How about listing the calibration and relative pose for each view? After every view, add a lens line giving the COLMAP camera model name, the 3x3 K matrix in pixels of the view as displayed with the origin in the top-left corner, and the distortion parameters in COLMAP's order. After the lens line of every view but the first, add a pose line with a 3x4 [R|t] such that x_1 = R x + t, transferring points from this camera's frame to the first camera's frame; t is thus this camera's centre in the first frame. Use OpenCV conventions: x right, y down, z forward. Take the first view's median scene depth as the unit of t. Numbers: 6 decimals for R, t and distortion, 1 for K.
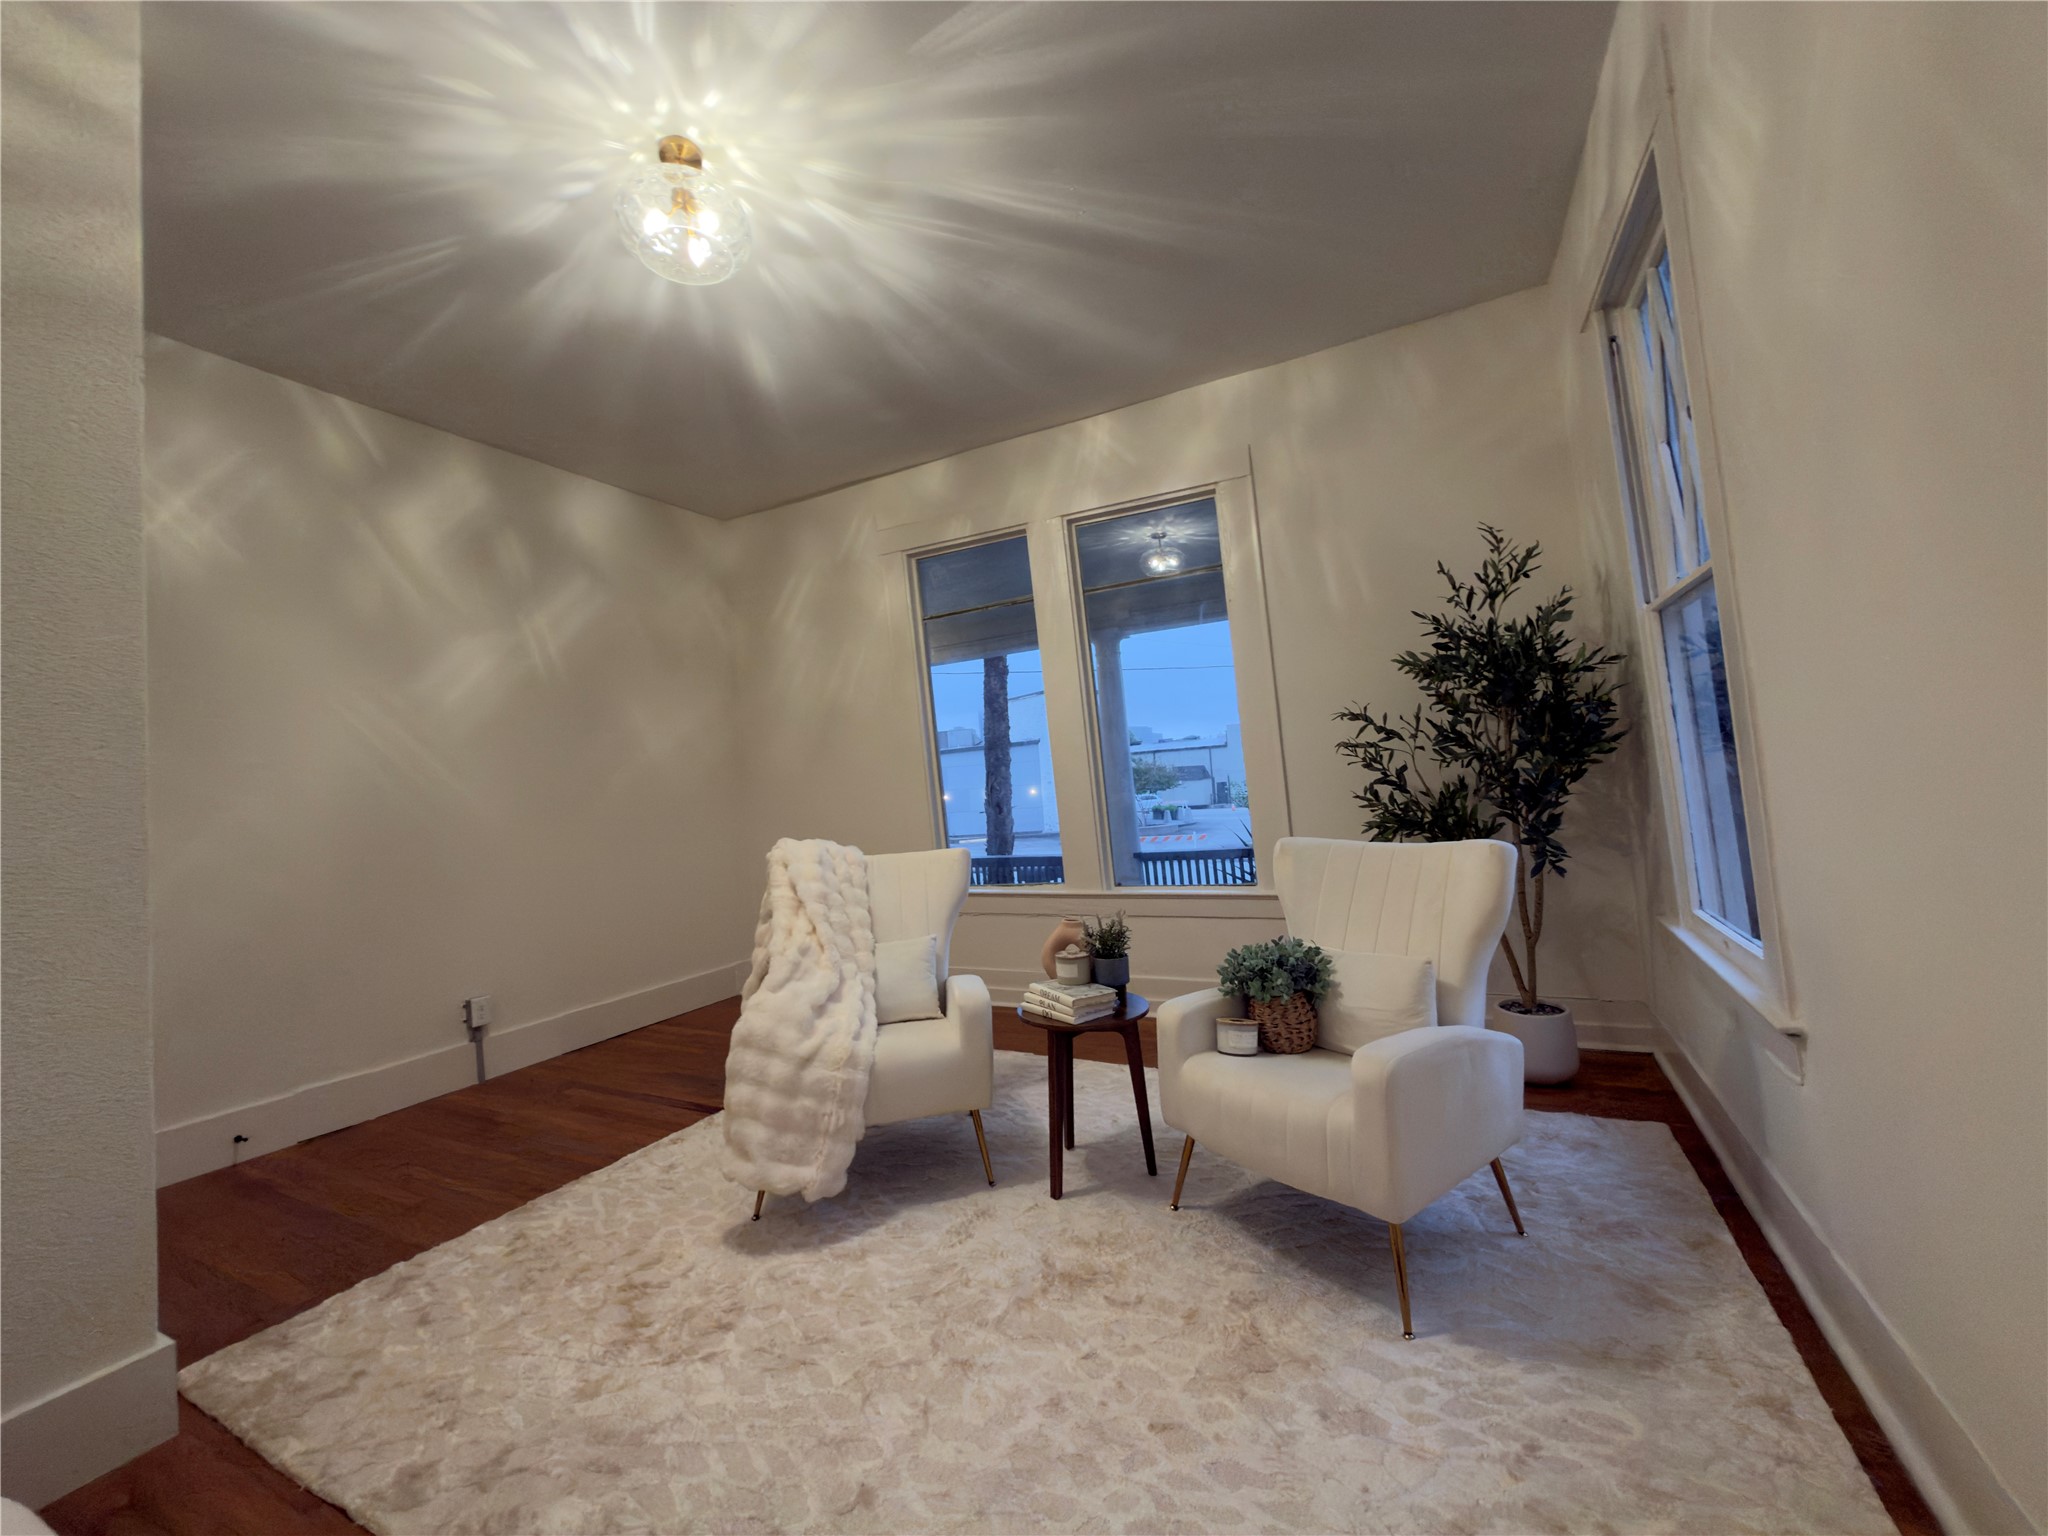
lens RADIAL K [[825.9, 0, 1017.3], [0, 825.9, 770.6], [0, 0, 1]] dist [-0.004804, 0.000431]
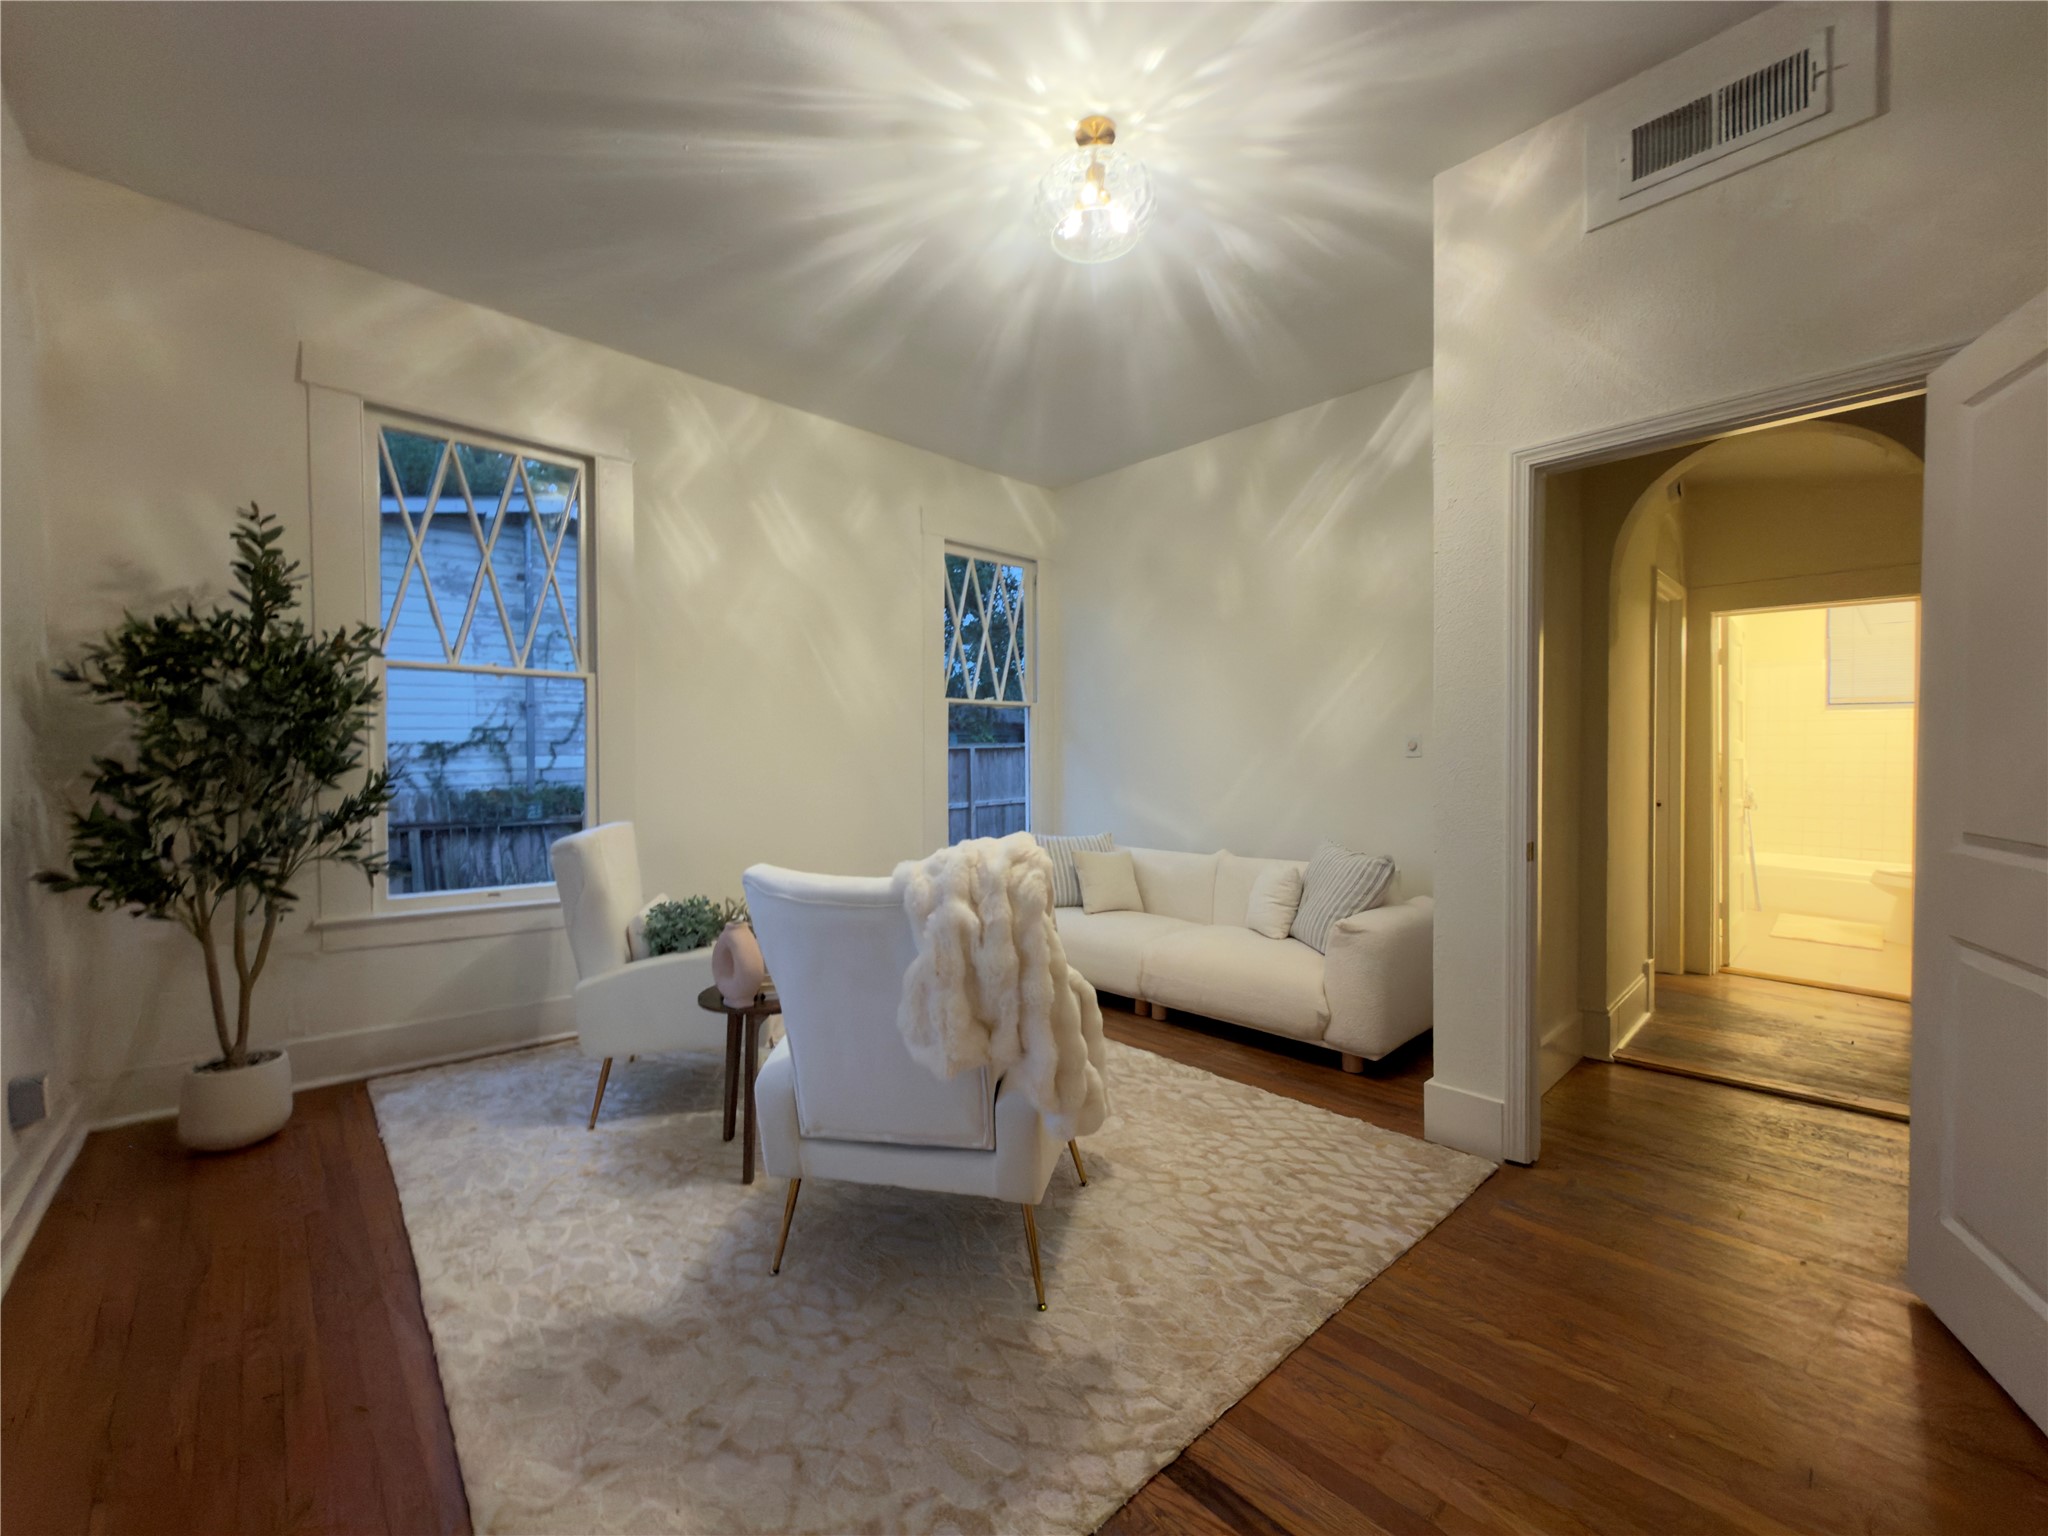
lens RADIAL K [[825.9, 0, 1017.3], [0, 825.9, 770.6], [0, 0, 1]] dist [-0.004804, 0.000431]
pose [[-0.937337, 0.071728, 0.340960, -0.558885], [0.066290, 0.997419, -0.027588, 0.062890], [-0.342059, -0.003257, -0.939673, 1.831766]]
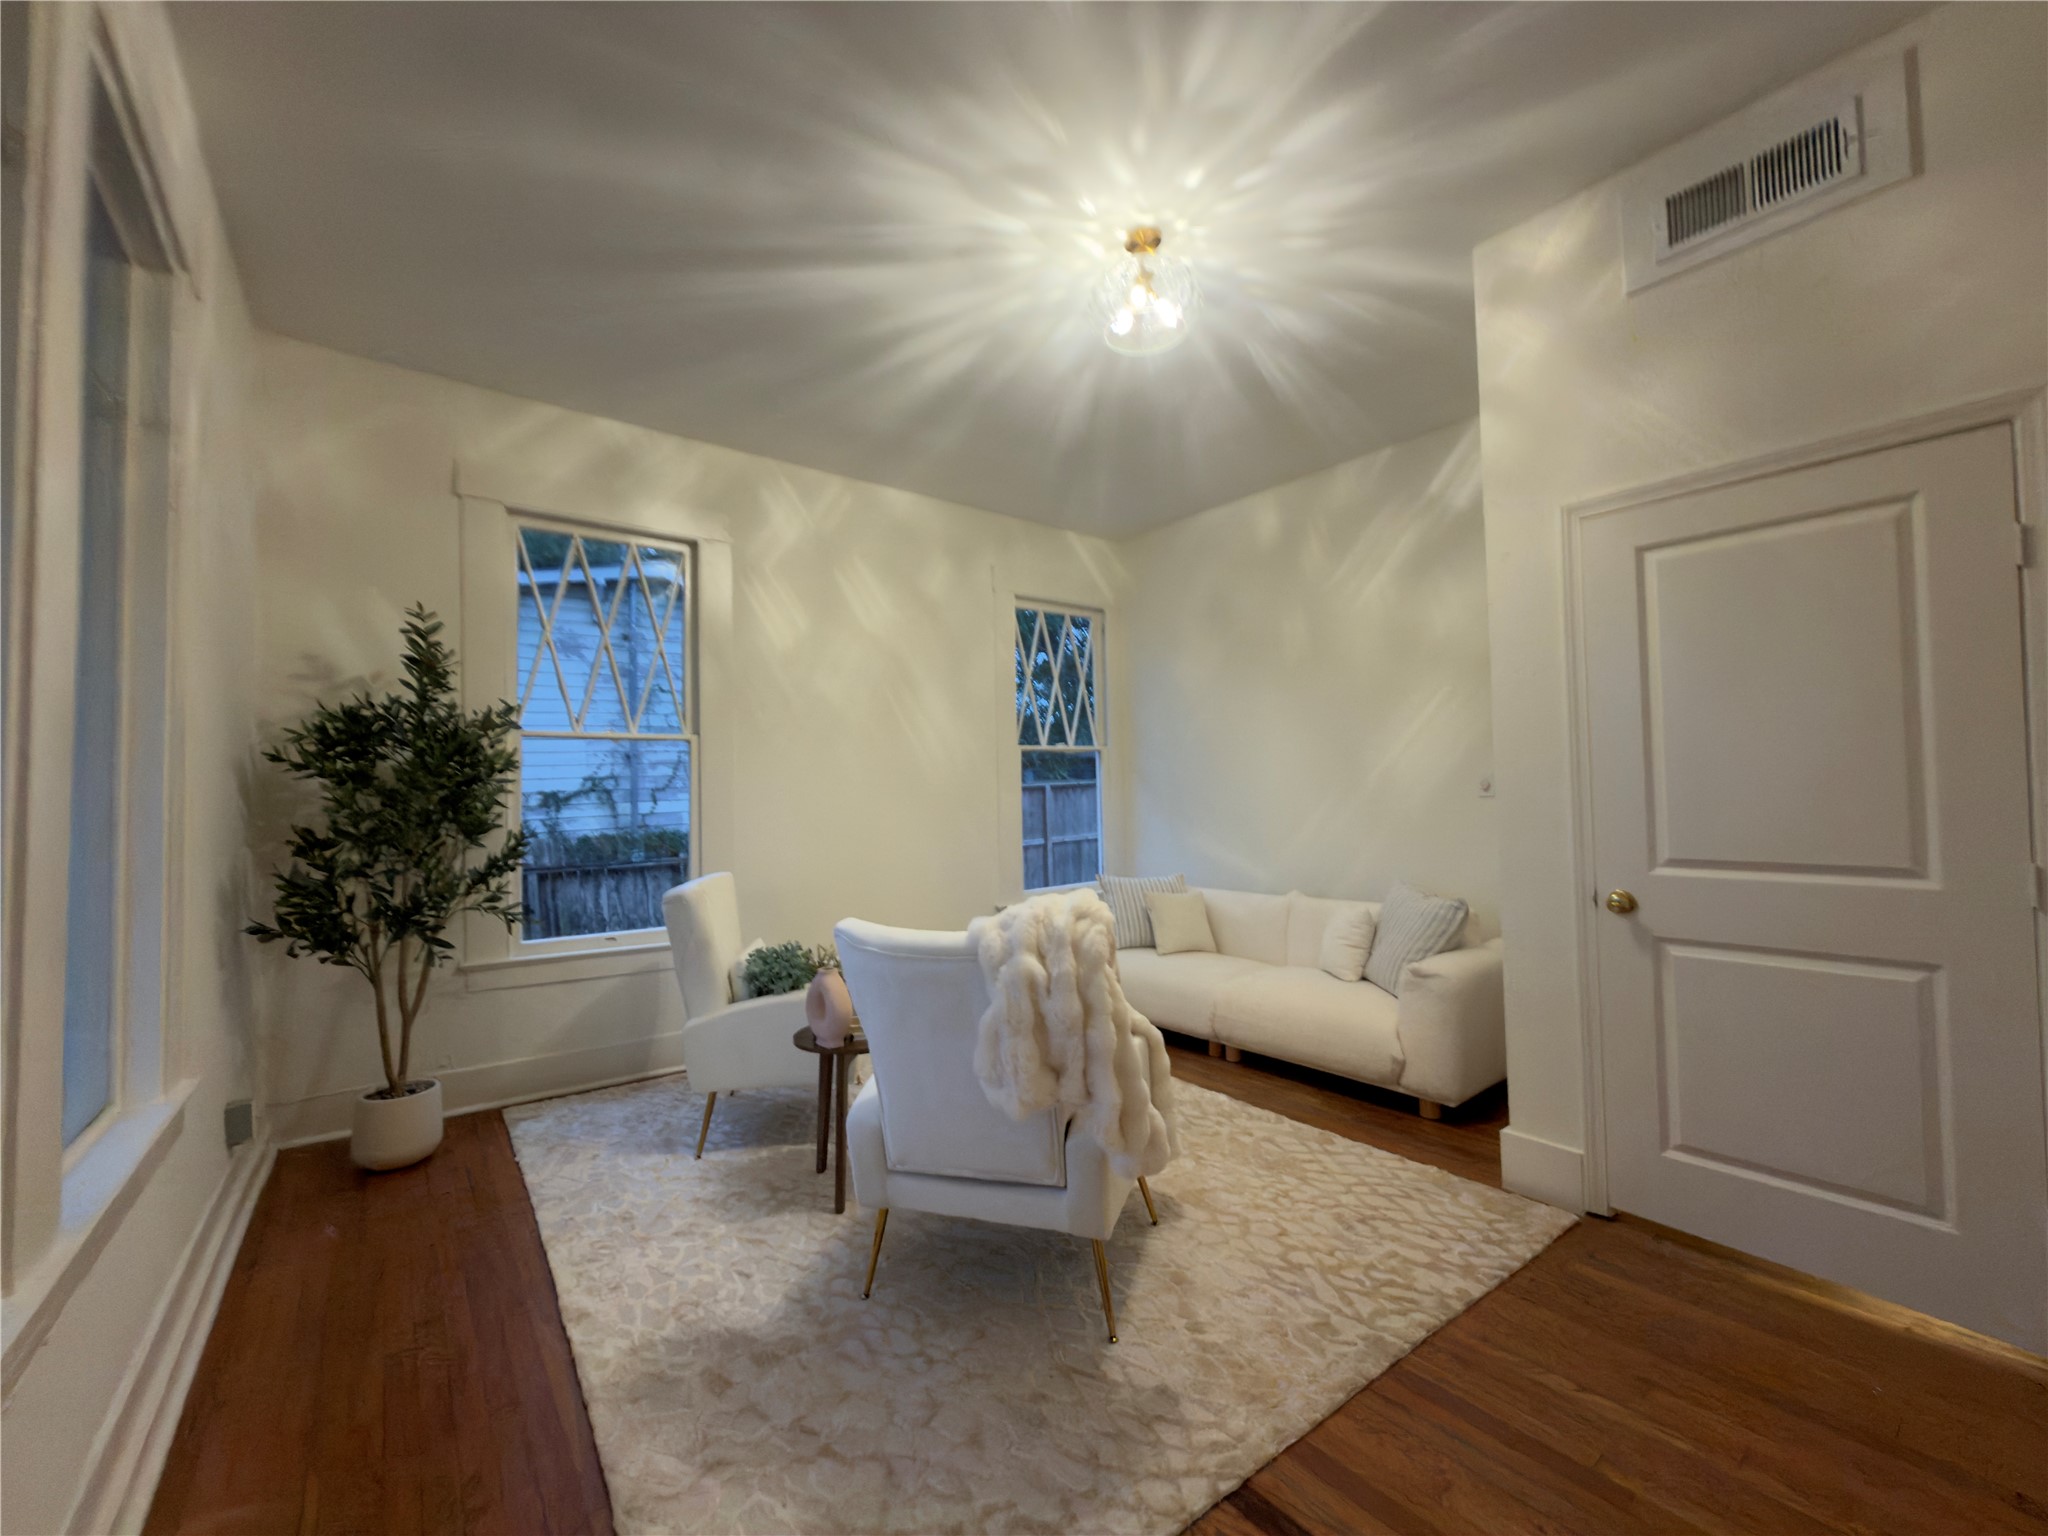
lens RADIAL K [[825.9, 0, 1017.3], [0, 825.9, 770.6], [0, 0, 1]] dist [-0.004804, 0.000431]
pose [[-0.900223, 0.102886, 0.423099, -0.599700], [0.079190, 0.994164, -0.073261, 0.035898], [-0.428167, -0.032446, -0.903117, 1.893592]]
